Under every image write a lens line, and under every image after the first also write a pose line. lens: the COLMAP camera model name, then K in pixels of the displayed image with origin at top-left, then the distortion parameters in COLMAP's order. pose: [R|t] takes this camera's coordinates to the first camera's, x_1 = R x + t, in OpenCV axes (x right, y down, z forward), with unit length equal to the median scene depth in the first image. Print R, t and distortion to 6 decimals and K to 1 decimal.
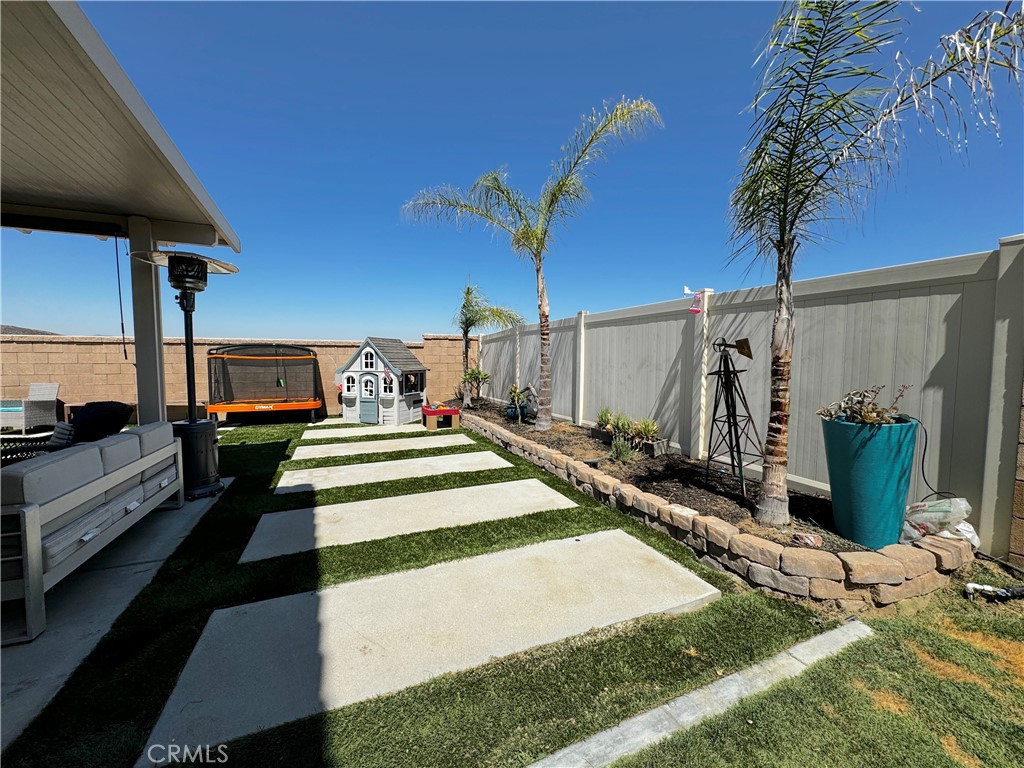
lens RADIAL K [[408.0, 0, 512.0], [0, 408.0, 384.0], [0, 0, 1]] dist [-0.002741, -0.000172]
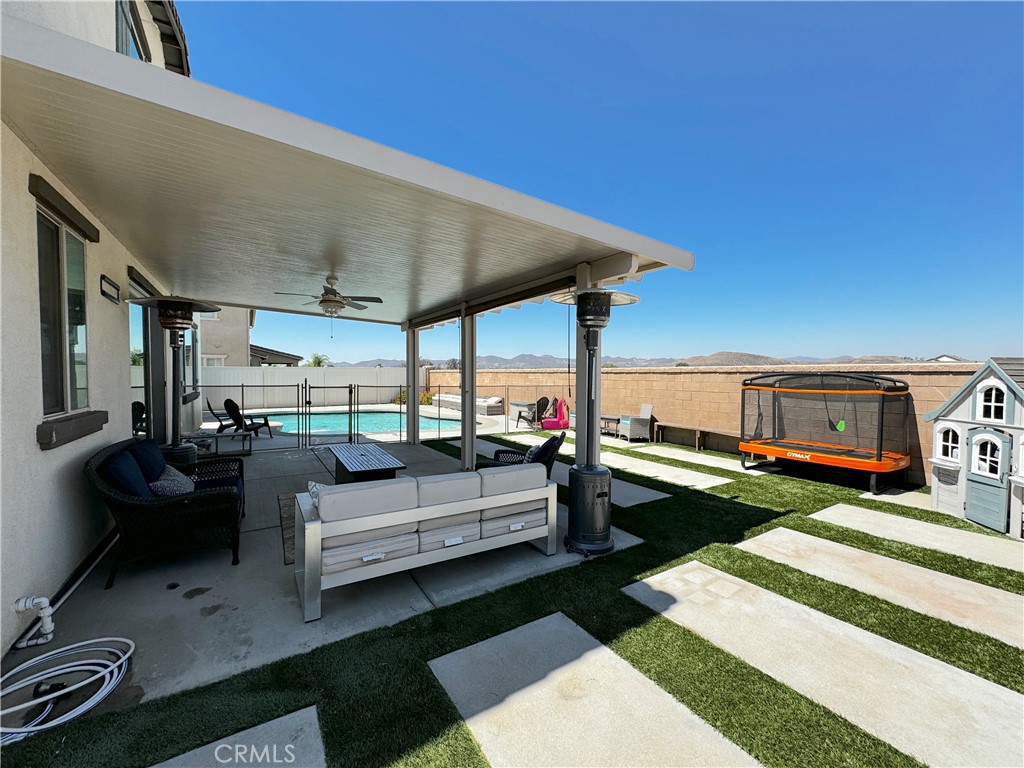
lens RADIAL K [[408.0, 0, 512.0], [0, 408.0, 384.0], [0, 0, 1]] dist [-0.002741, -0.000172]
pose [[0.162163, 0.022086, -0.986517, 0.052741], [-0.066463, 0.997724, 0.011412, -0.047962], [0.984523, 0.063716, 0.163262, 0.324037]]
